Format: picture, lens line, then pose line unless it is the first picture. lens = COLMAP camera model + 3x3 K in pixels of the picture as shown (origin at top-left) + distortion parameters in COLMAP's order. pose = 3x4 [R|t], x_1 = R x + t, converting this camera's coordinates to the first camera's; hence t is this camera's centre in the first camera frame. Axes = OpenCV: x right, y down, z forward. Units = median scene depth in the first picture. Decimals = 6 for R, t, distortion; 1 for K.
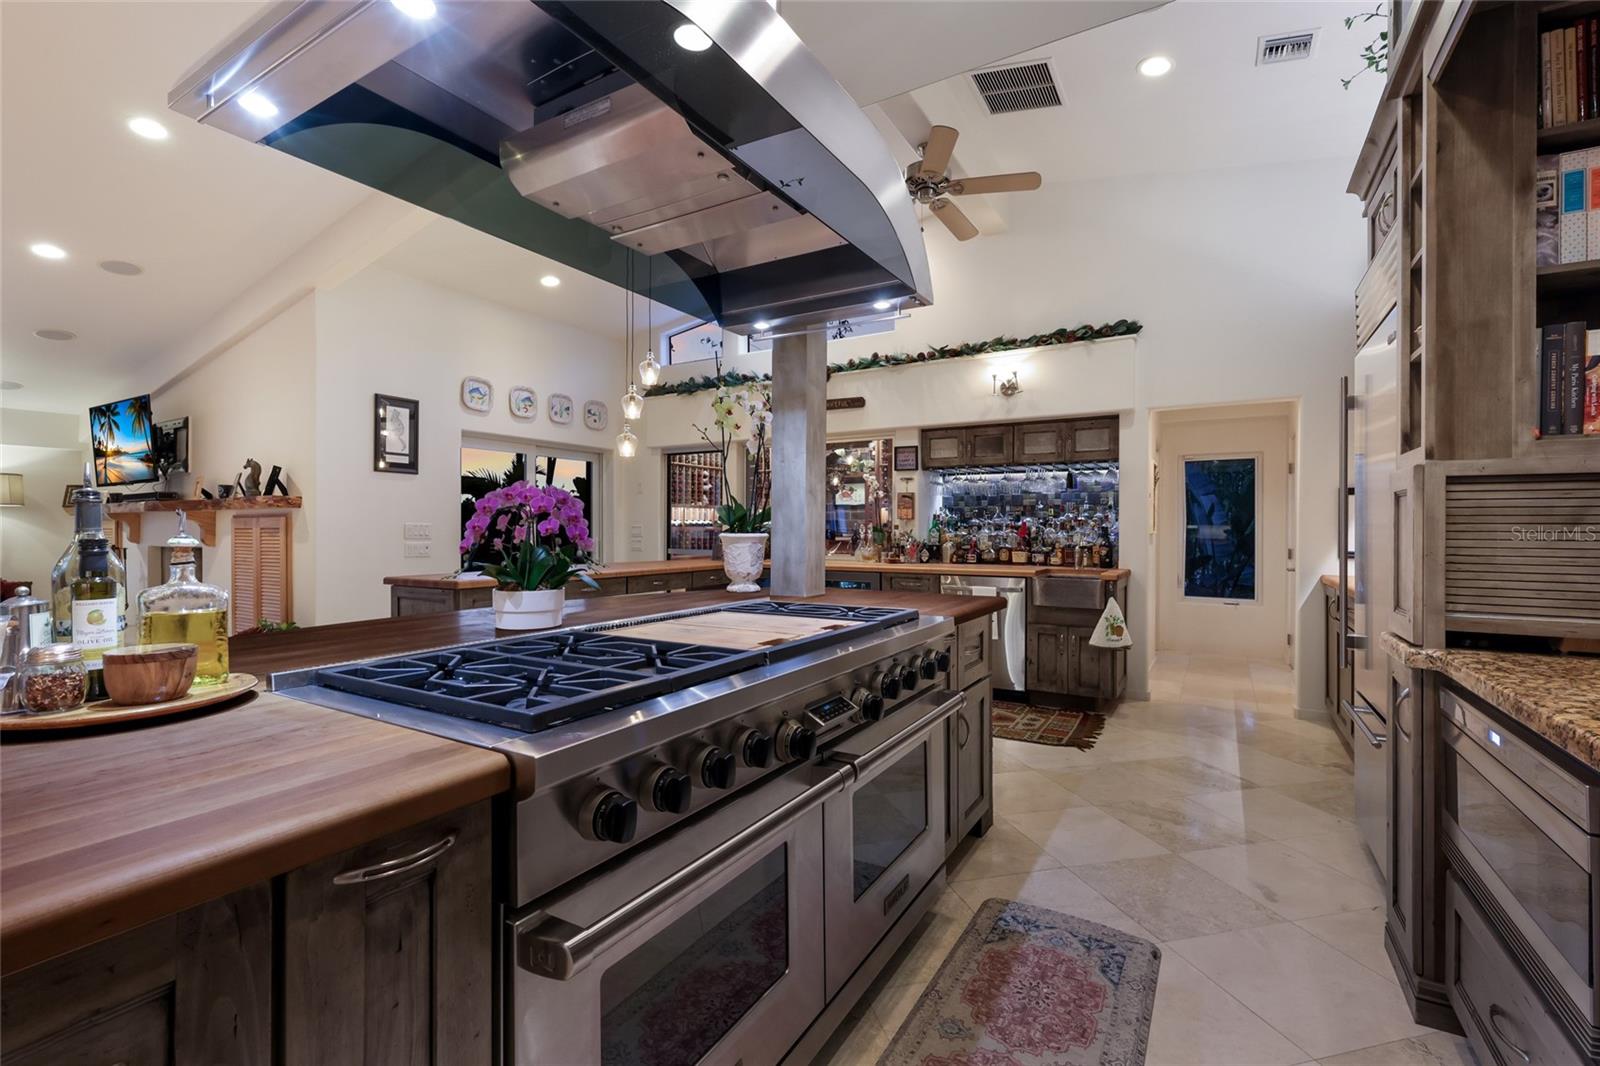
lens RADIAL K [[700.8, 0, 803.8], [0, 700.8, 531.1], [0, 0, 1]] dist [0.003518, -0.000749]
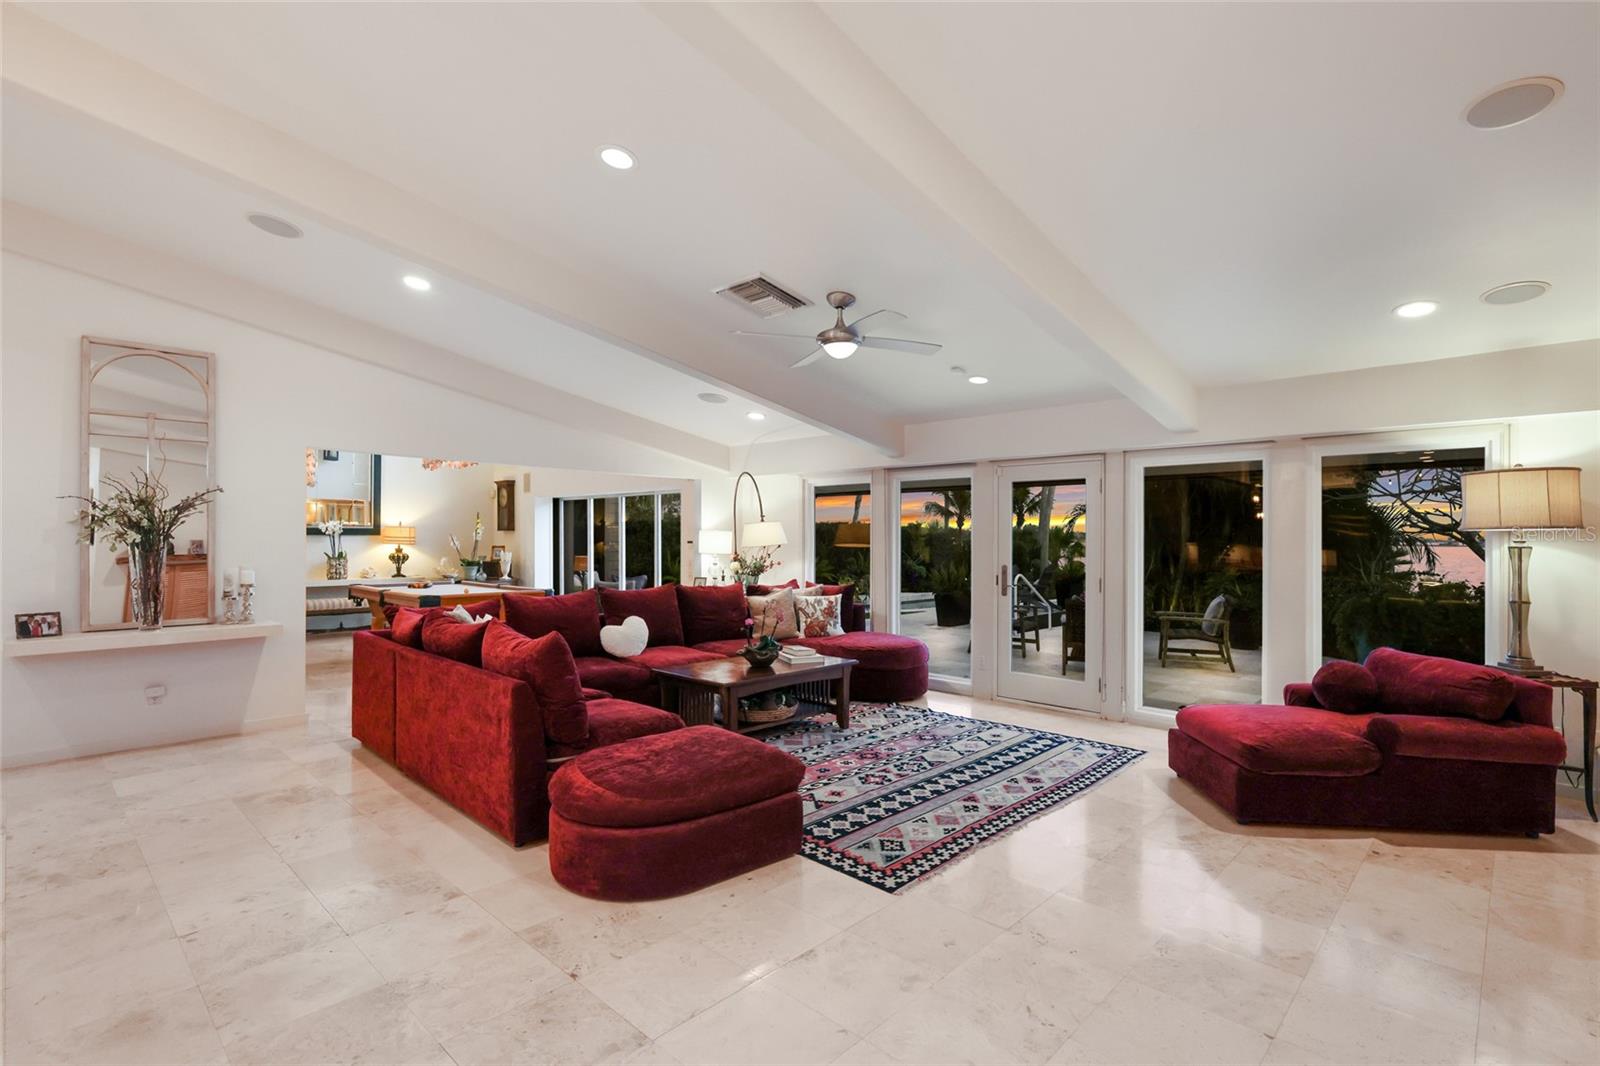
lens RADIAL K [[751.4, 0, 801.0], [0, 751.4, 534.1], [0, 0, 1]] dist [0.004277, 0.000447]
pose [[-0.219001, -0.003910, -0.975717, -0.570171], [-0.008161, 0.999964, -0.002175, -0.033304], [0.975691, 0.007487, -0.219025, 0.708876]]
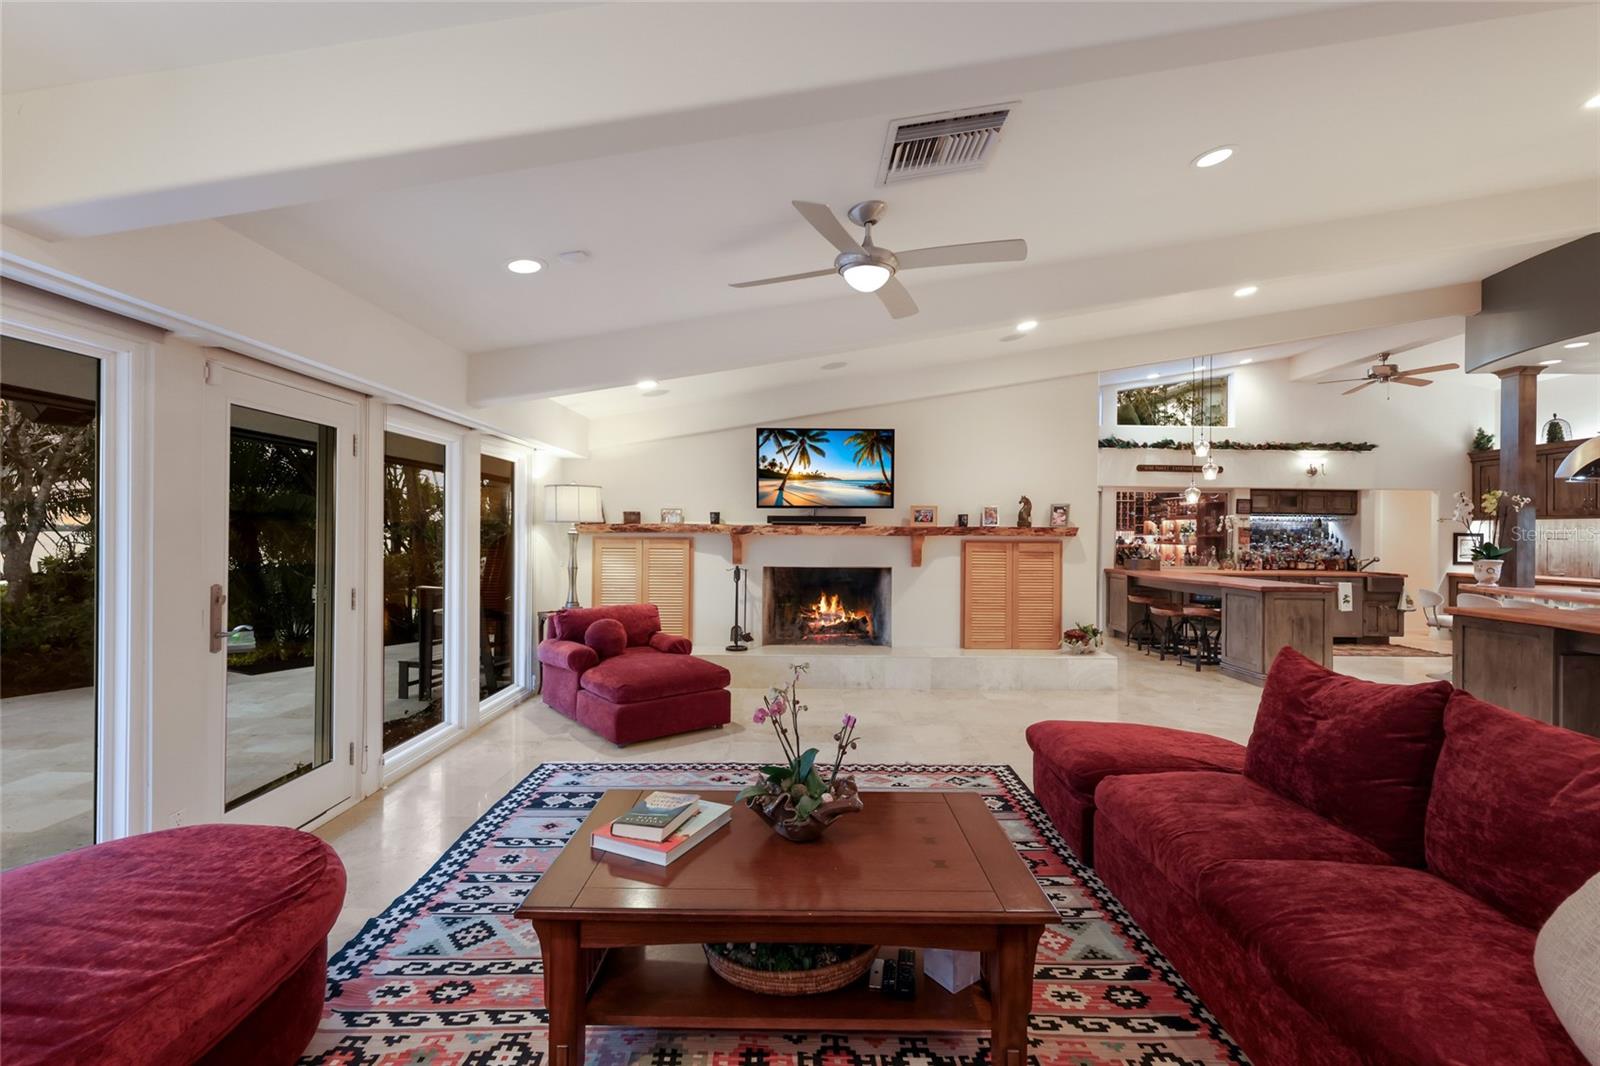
lens RADIAL K [[700.8, 0, 804.1], [0, 700.8, 526.3], [0, 0, 1]] dist [0.003518, -0.000749]
pose [[0.852872, 0.013923, 0.521934, -1.654354], [-0.007946, 0.999875, -0.013689, -0.027722], [-0.522059, 0.007528, 0.852876, 0.143291]]
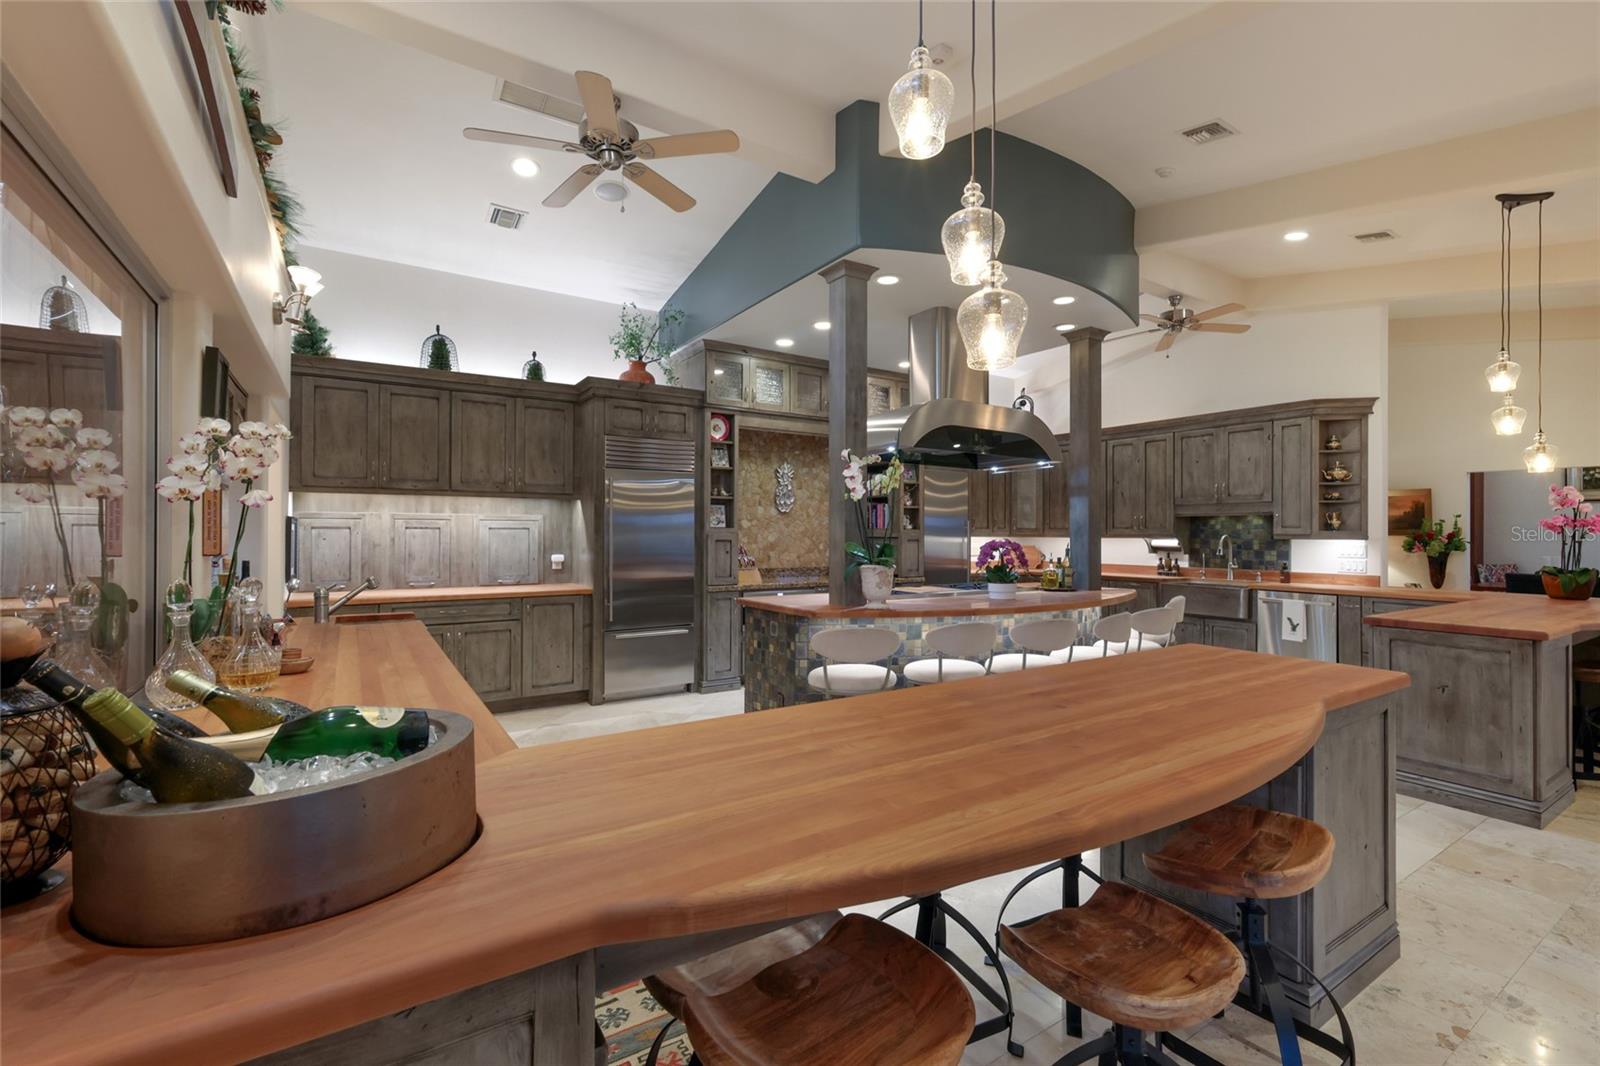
lens RADIAL K [[700.8, 0, 797.7], [0, 700.8, 525.9], [0, 0, 1]] dist [0.003518, -0.000749]
pose [[-0.903315, -0.003030, 0.428967, -0.277341], [-0.005087, 0.999980, -0.003649, -0.036320], [-0.428947, -0.005478, -0.903313, 1.247549]]
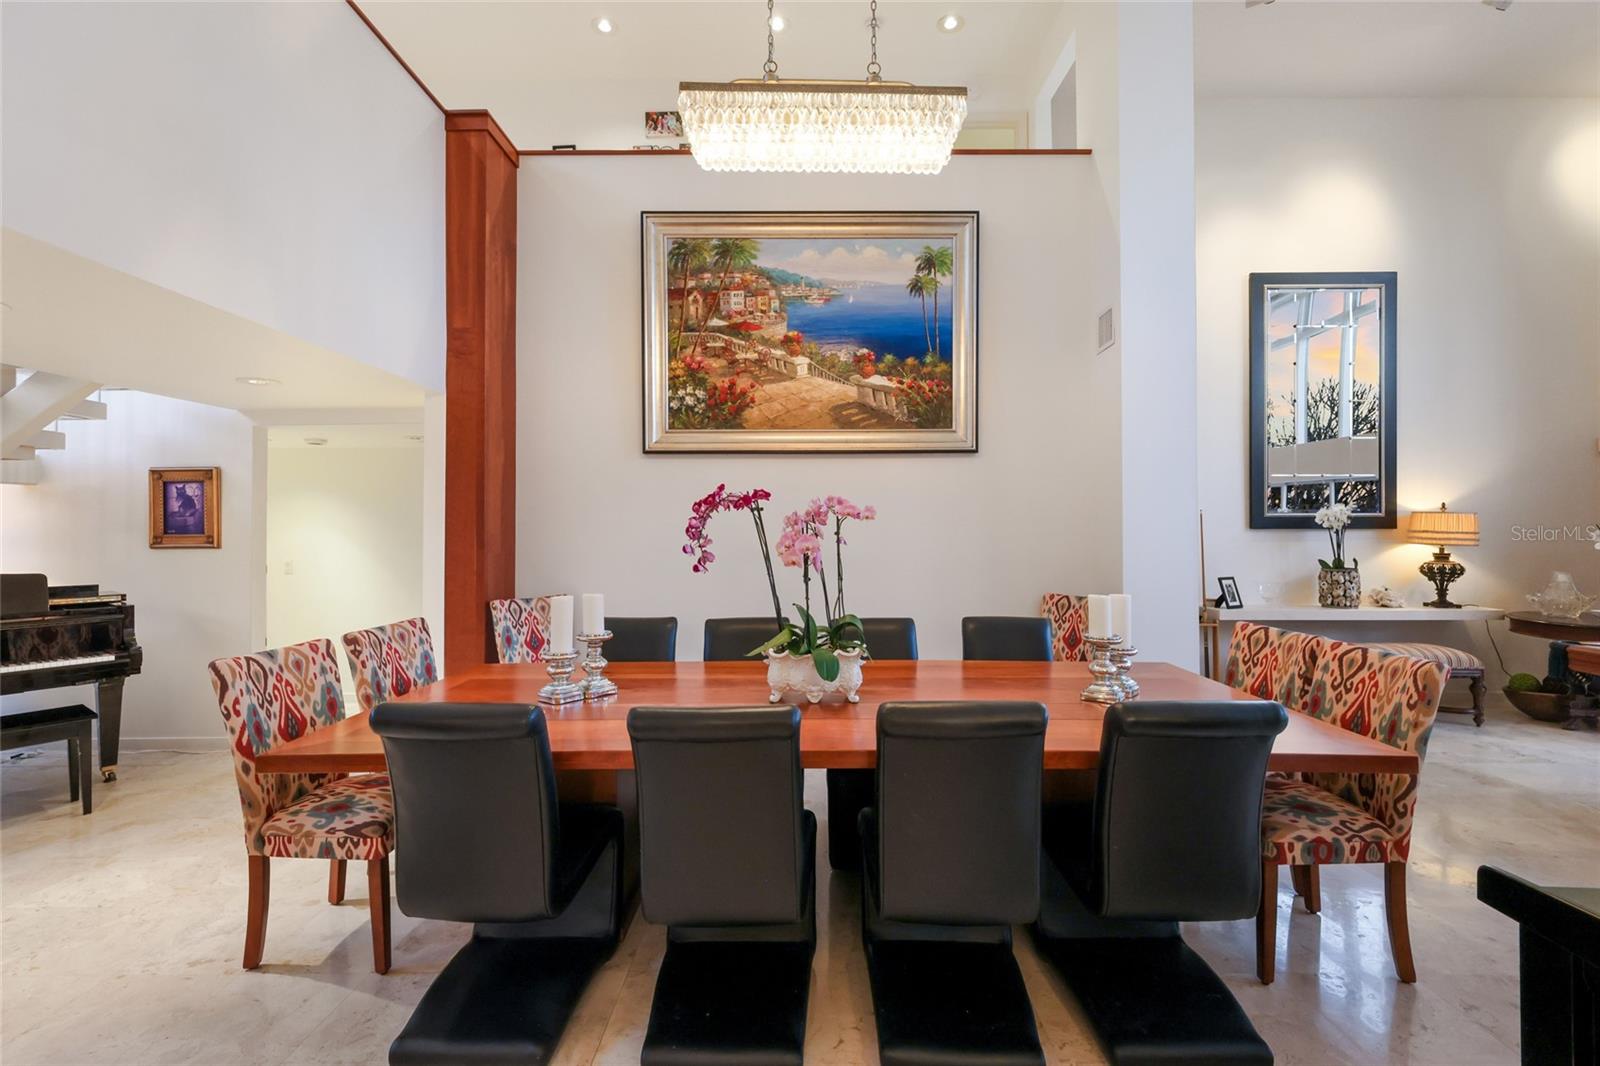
lens RADIAL K [[700.8, 0, 793.7], [0, 700.8, 523.8], [0, 0, 1]] dist [0.003518, -0.000749]
pose [[-0.862053, -0.001724, -0.506816, -0.985451], [0.002609, 0.999966, -0.007839, -0.027078], [0.506812, -0.008080, -0.862019, -0.355819]]
